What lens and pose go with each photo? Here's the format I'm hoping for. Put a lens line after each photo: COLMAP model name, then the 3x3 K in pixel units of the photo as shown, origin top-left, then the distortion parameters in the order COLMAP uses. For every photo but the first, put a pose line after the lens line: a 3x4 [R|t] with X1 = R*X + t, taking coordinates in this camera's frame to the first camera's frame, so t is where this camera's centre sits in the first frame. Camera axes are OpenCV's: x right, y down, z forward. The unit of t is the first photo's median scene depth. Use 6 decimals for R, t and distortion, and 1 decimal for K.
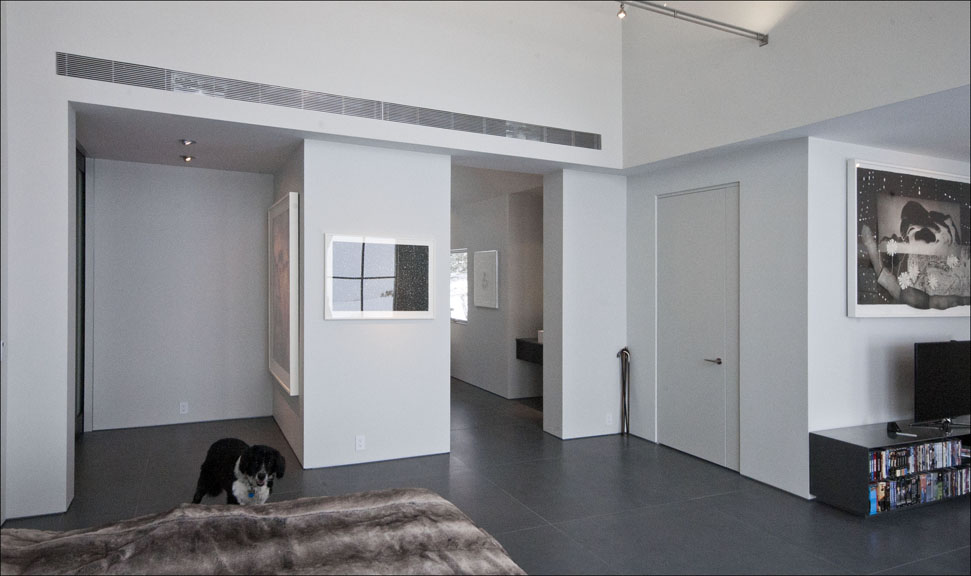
lens RADIAL K [[604.0, 0, 486.0], [0, 604.0, 266.6], [0, 0, 1]] dist [0.031586, -0.001437]
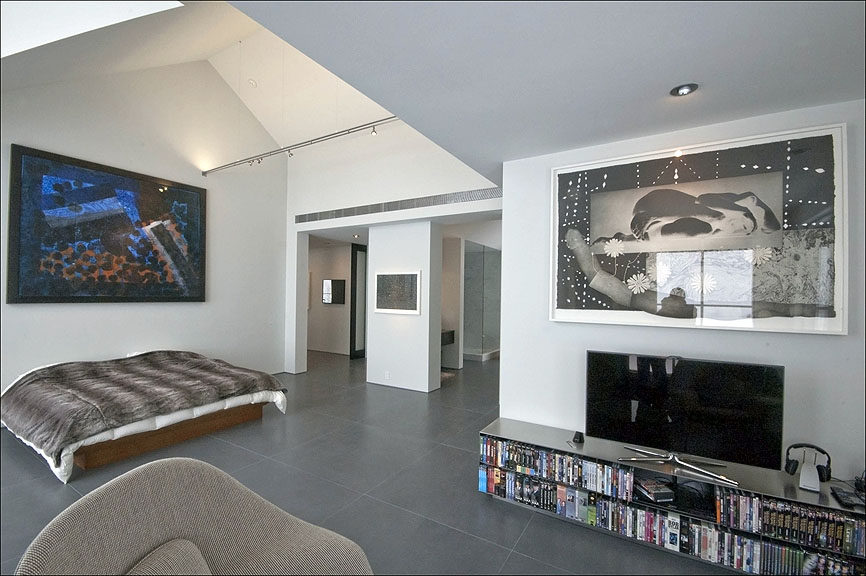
lens RADIAL K [[380.4, 0, 433.0], [0, 380.4, 288.0], [0, 0, 1]] dist [0.002266, 0.000185]
pose [[0.538148, -0.020802, -0.842594, 1.016967], [0.021388, 0.999711, -0.011020, 0.029766], [0.842579, -0.012091, 0.538437, 0.474523]]
